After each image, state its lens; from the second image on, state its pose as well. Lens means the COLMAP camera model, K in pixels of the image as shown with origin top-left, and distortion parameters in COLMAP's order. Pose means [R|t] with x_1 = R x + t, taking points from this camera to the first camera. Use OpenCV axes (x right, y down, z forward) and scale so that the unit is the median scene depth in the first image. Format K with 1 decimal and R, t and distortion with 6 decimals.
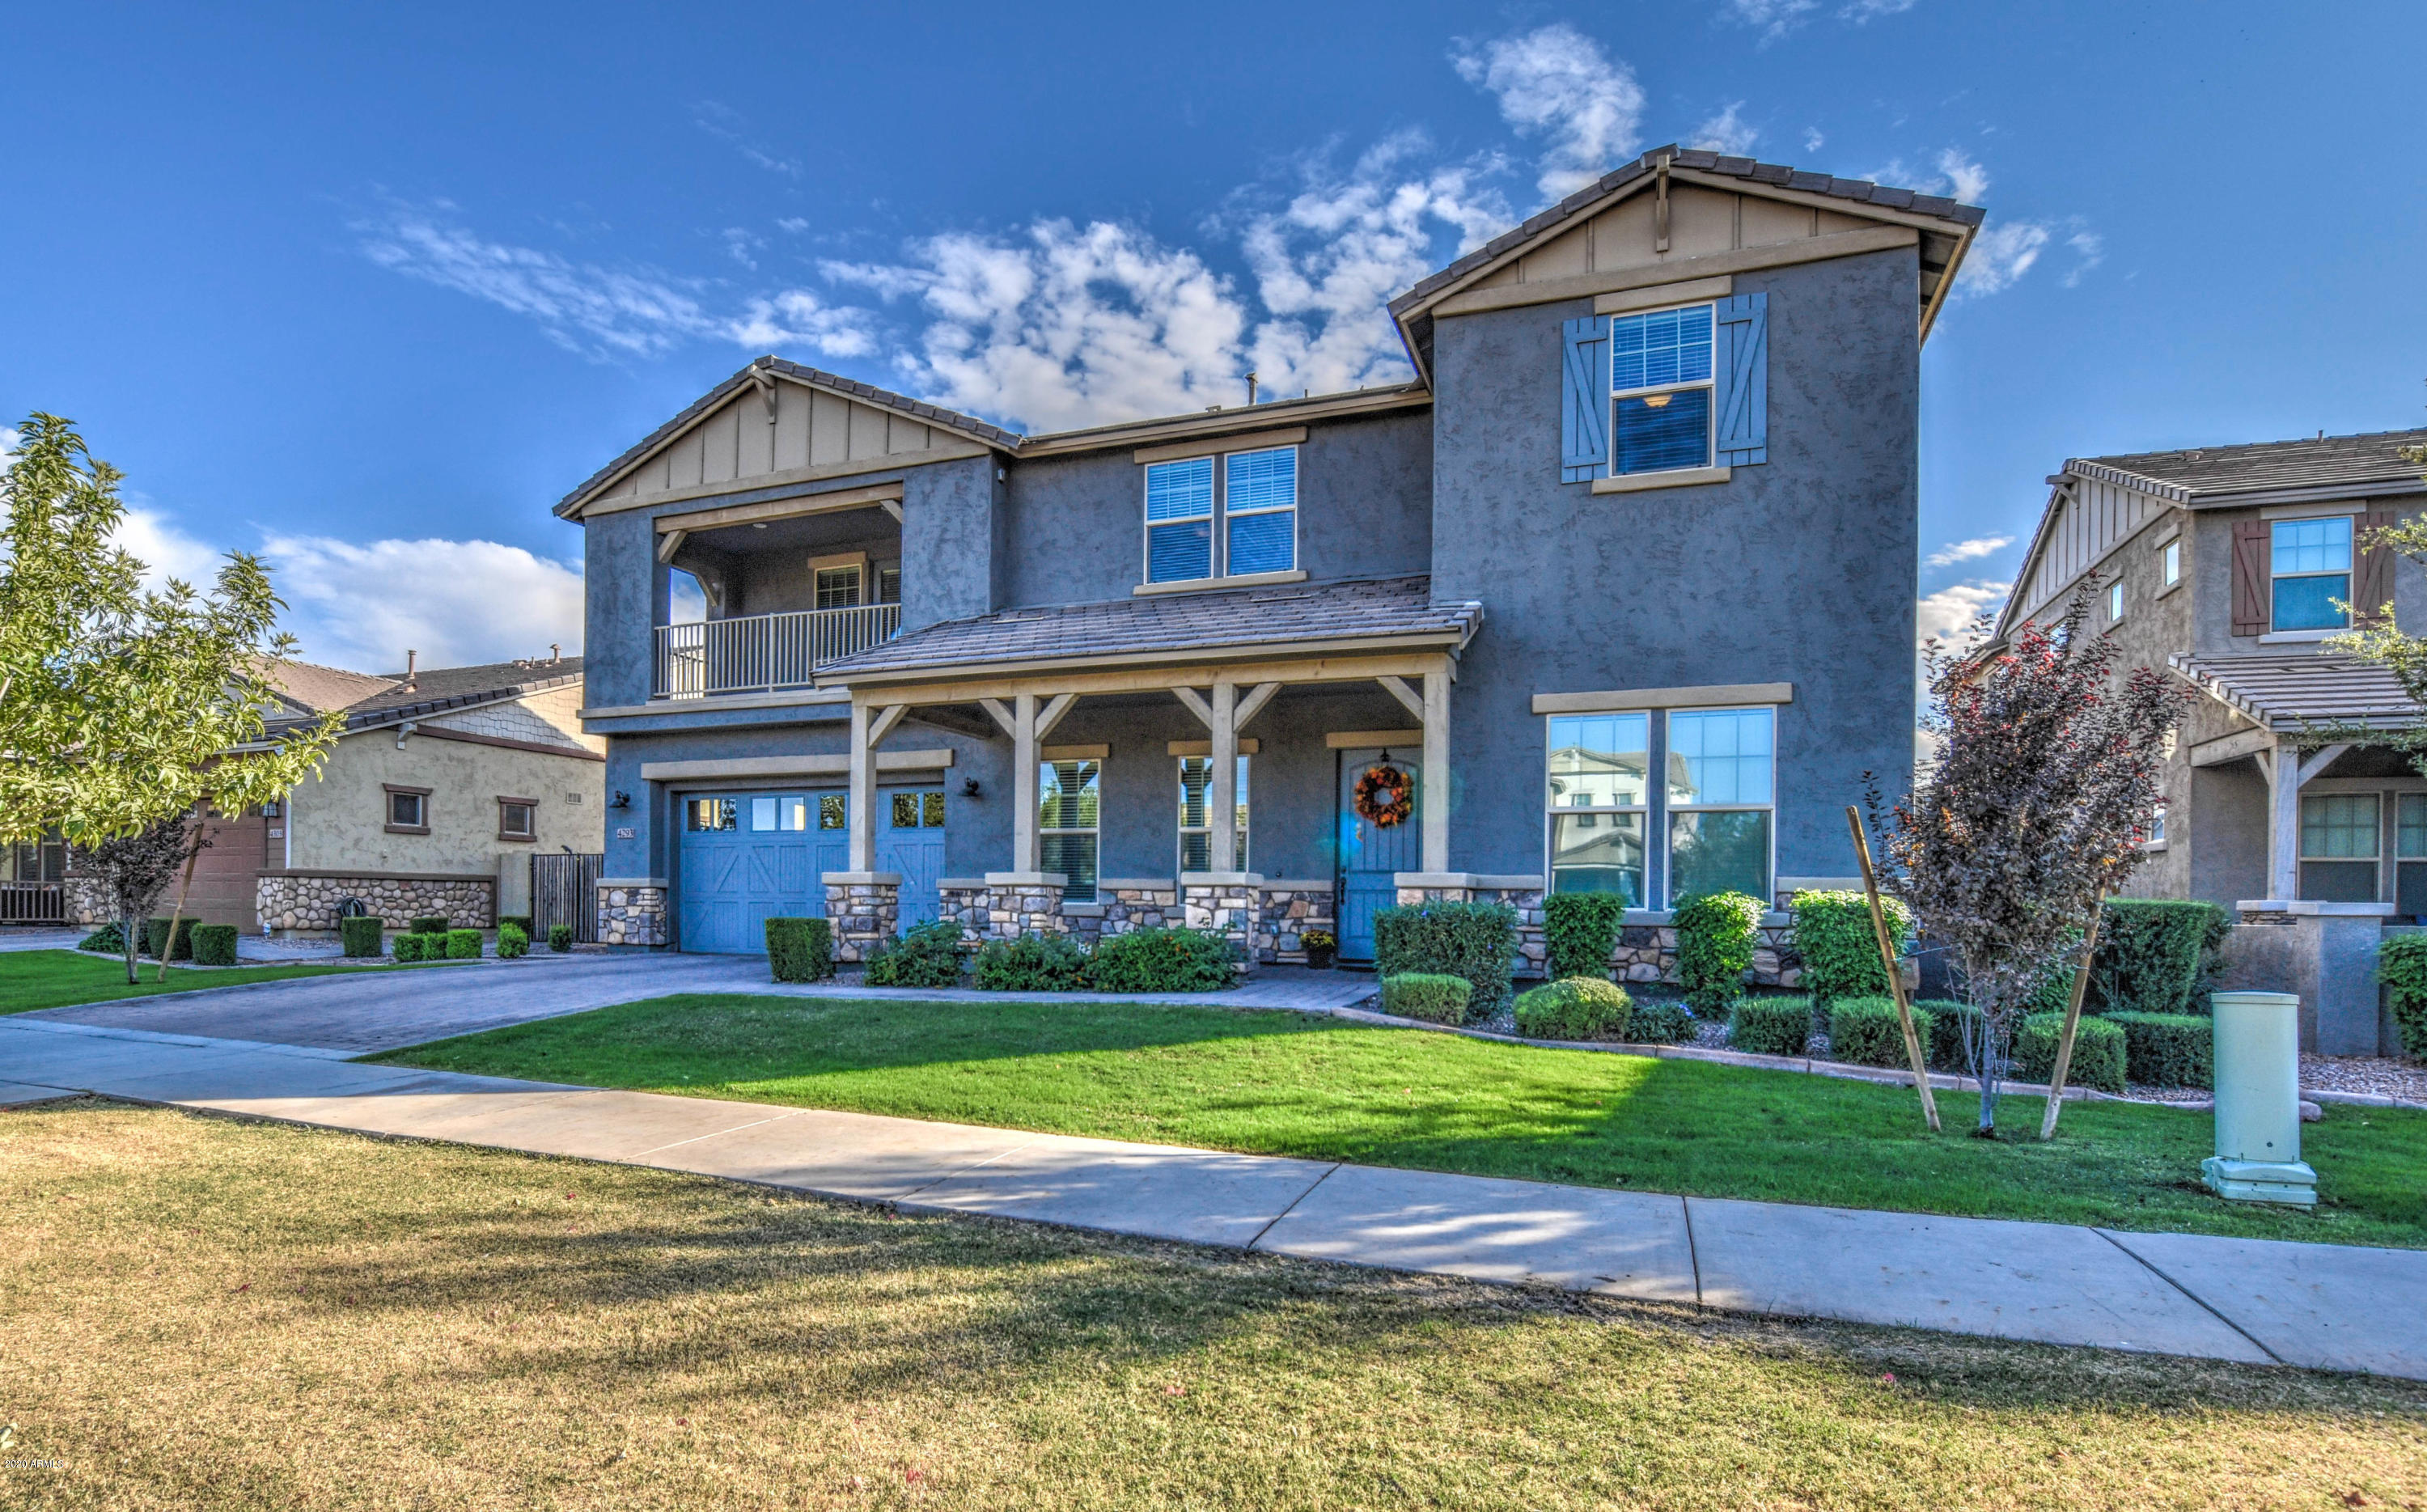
lens RADIAL K [[1161.8, 0, 1212.9], [0, 1161.8, 926.7], [0, 0, 1]] dist [-0.026672, -0.000192]
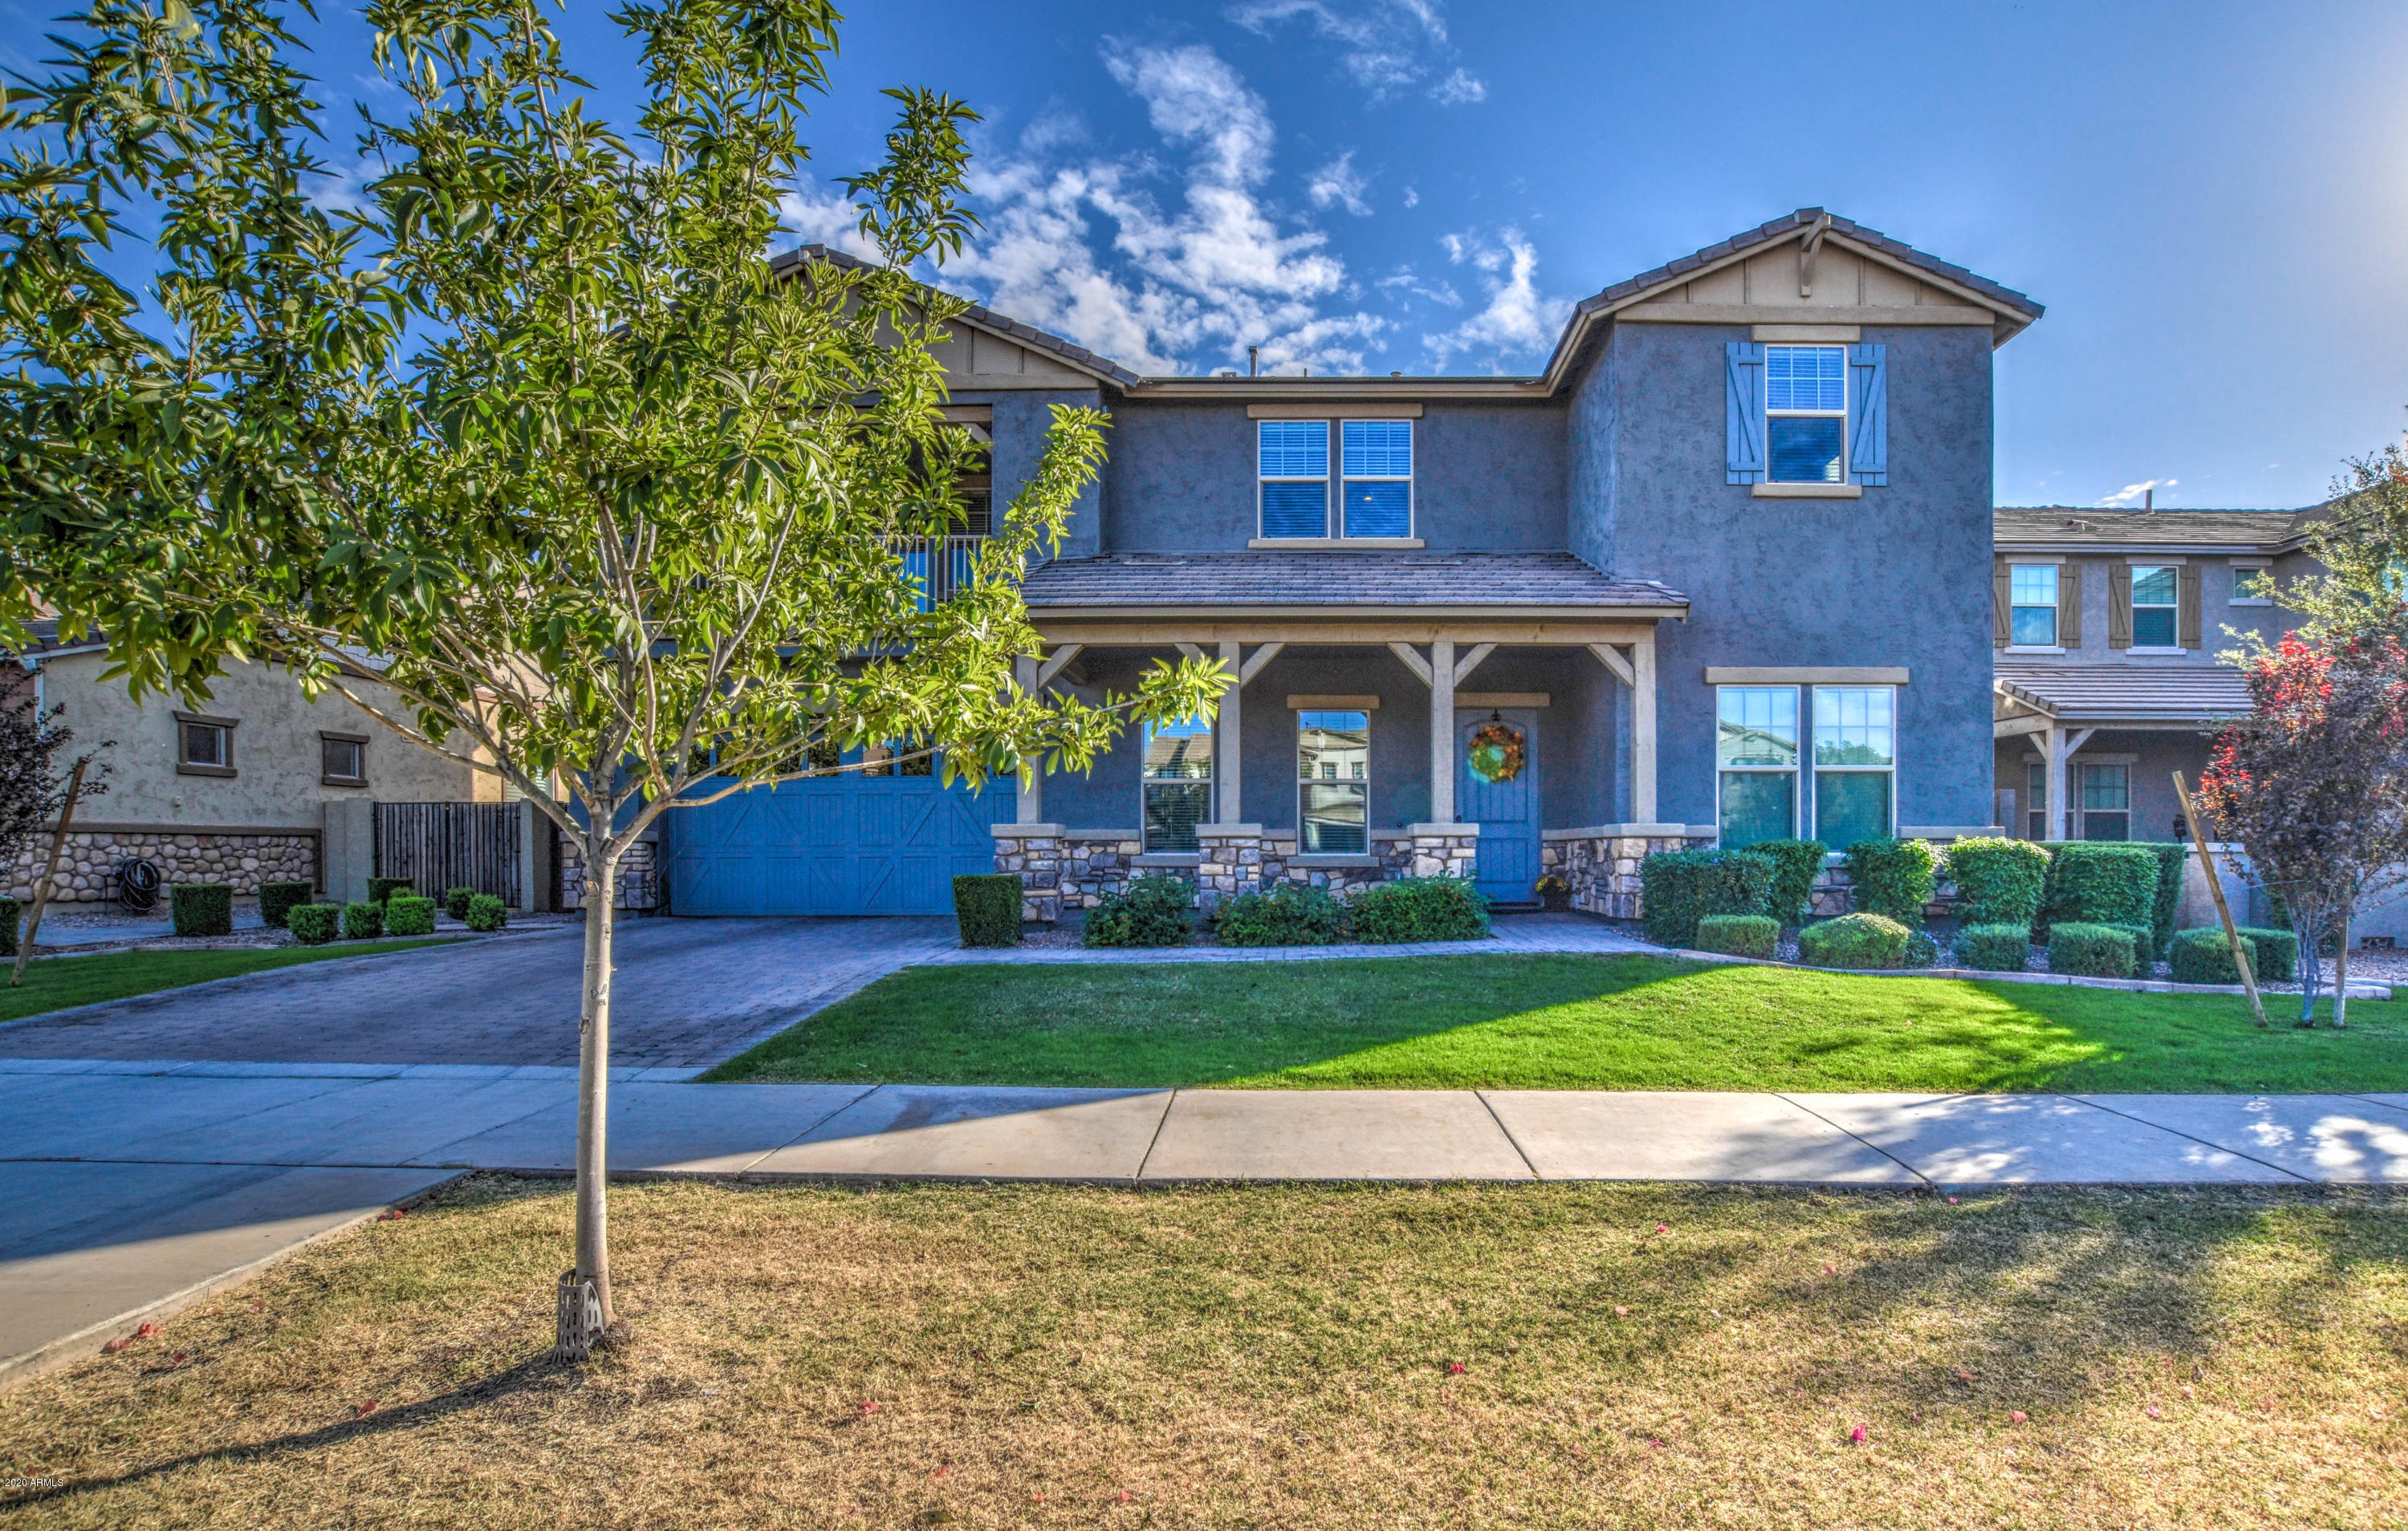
lens RADIAL K [[1044.0, 0, 1204.0], [0, 1044.0, 874.4], [0, 0, 1]] dist [-0.025561, -0.000120]
pose [[0.941089, -0.019991, 0.337568, -0.516799], [0.017975, 0.999797, 0.009098, -0.013592], [-0.337681, -0.002494, 0.941257, 0.196947]]
